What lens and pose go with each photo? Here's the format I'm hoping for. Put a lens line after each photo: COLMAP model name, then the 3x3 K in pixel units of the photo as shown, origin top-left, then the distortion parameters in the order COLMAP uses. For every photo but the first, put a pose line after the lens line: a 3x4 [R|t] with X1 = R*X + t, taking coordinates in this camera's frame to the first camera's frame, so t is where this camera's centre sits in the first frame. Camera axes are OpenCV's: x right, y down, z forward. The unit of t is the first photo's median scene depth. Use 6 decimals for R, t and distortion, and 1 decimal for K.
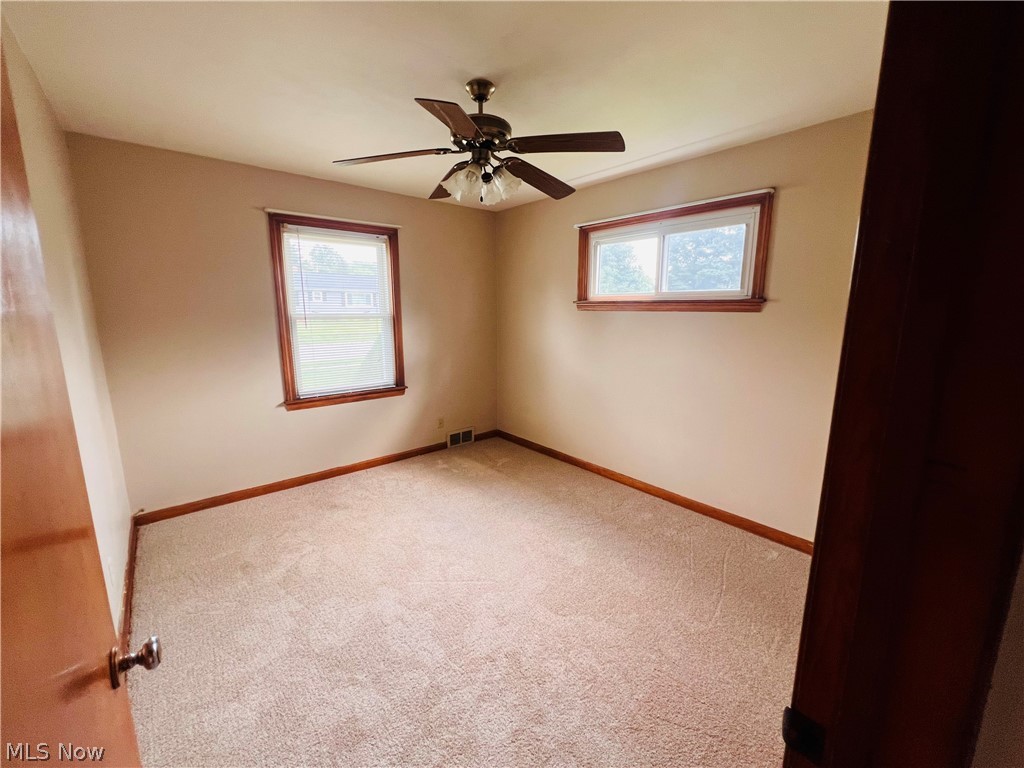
lens RADIAL K [[408.9, 0, 512.0], [0, 408.9, 384.0], [0, 0, 1]] dist [0.001373, 0.000135]
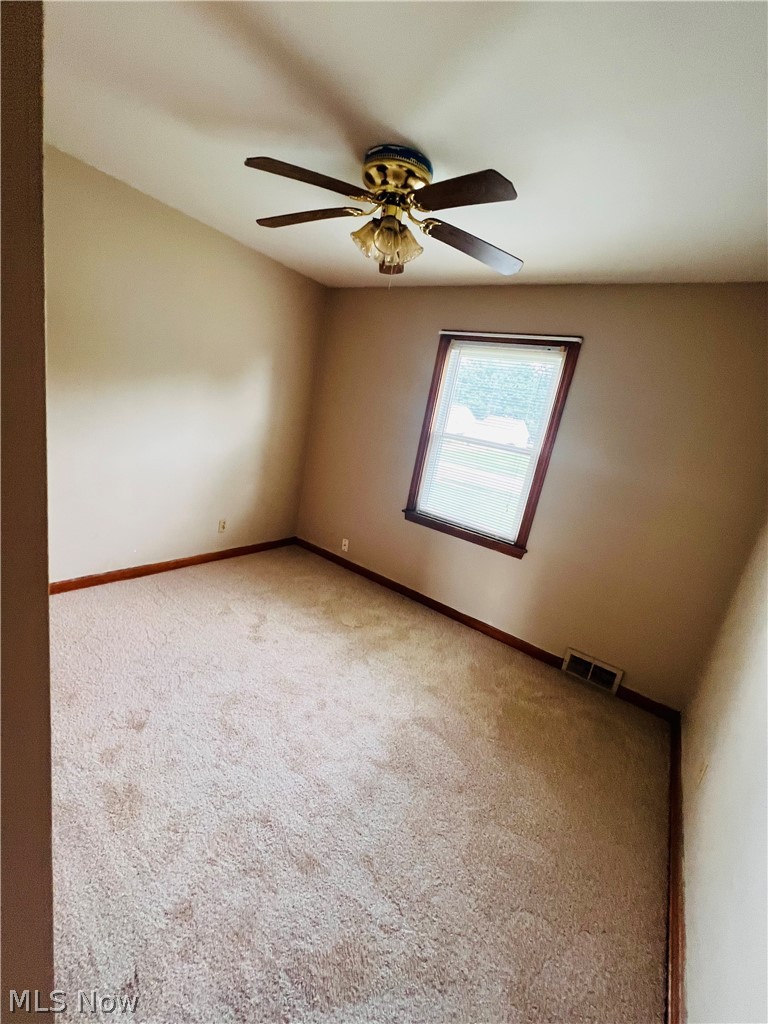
lens RADIAL K [[408.9, 0, 387.2], [0, 408.9, 508.1], [0, 0, 1]] dist [0.001373, 0.000135]
pose [[0.236927, 0.257594, -0.936755, 0.351928], [-0.345188, 0.923615, 0.166675, -0.101587], [0.908136, 0.283866, 0.307748, 0.533386]]
